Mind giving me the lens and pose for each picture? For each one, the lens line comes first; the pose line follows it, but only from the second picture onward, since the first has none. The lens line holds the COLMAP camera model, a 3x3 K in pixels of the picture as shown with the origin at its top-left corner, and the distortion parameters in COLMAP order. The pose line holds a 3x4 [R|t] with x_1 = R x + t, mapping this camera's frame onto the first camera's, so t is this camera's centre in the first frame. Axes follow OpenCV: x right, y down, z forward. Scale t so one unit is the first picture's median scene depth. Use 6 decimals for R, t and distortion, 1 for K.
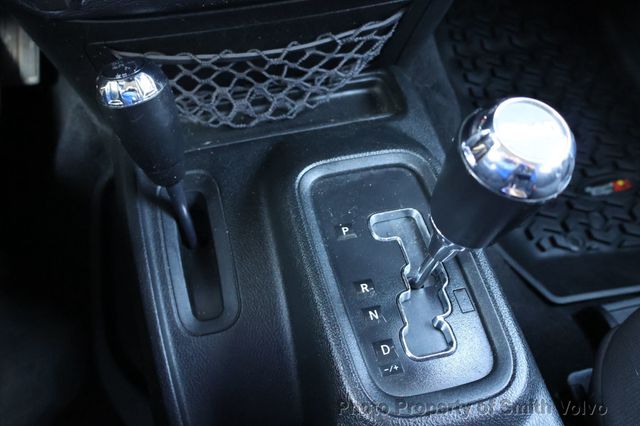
lens RADIAL K [[576.8, 0, 318.8], [0, 576.8, 214.7], [0, 0, 1]] dist [0.011886, 0.015728]
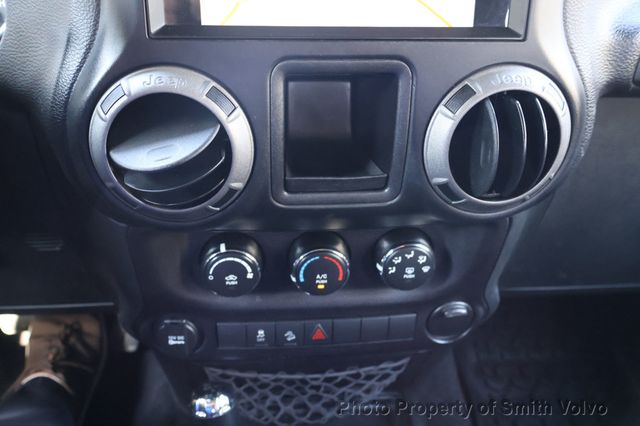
lens RADIAL K [[576.8, 0, 321.8], [0, 576.8, 213.7], [0, 0, 1]] dist [0.011886, 0.015728]
pose [[0.989430, 0.089168, -0.114356, 0.060573], [-0.127890, 0.908303, -0.398285, -0.082989], [0.068355, 0.408700, 0.910106, -0.410412]]
